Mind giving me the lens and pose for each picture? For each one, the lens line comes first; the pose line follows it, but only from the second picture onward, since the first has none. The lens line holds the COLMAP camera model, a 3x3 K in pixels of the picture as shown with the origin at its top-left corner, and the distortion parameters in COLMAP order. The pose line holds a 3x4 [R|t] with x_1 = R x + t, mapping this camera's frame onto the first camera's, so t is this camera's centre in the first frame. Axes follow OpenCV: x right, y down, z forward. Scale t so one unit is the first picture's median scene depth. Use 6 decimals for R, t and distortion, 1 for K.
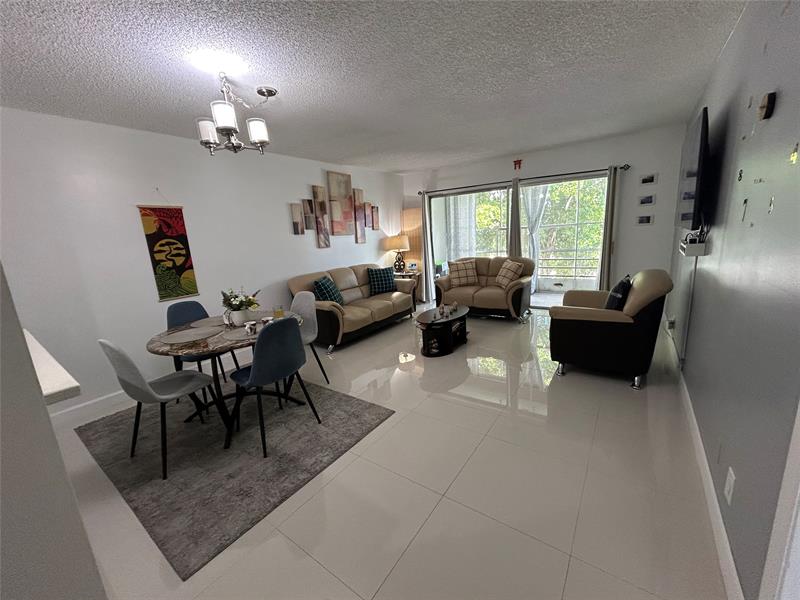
lens RADIAL K [[322.7, 0, 397.3], [0, 322.7, 299.4], [0, 0, 1]] dist [-0.002249, 0.000100]
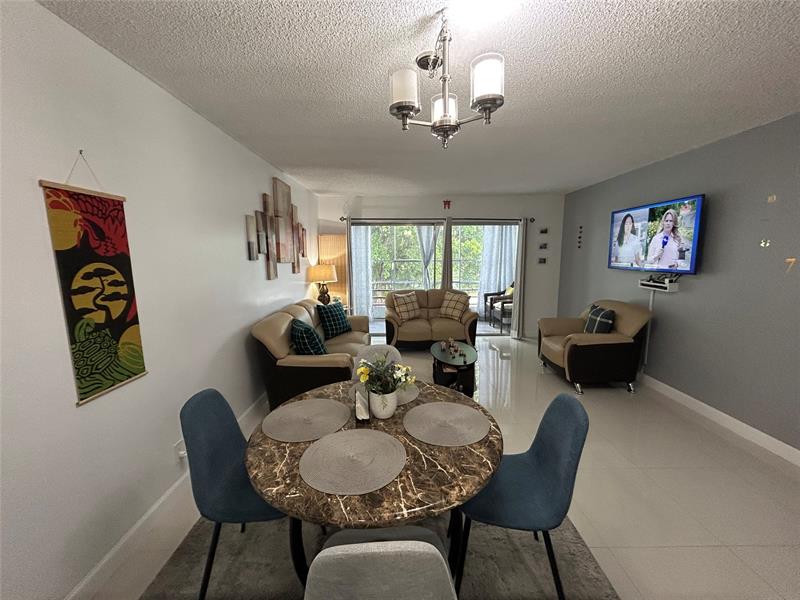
lens RADIAL K [[322.7, 0, 399.1], [0, 322.7, 300.2], [0, 0, 1]] dist [-0.002249, 0.000100]
pose [[0.810869, -0.029180, 0.584499, -0.599395], [0.078176, 0.995206, -0.058769, -0.069998], [-0.579982, 0.093348, 0.809263, 0.365542]]
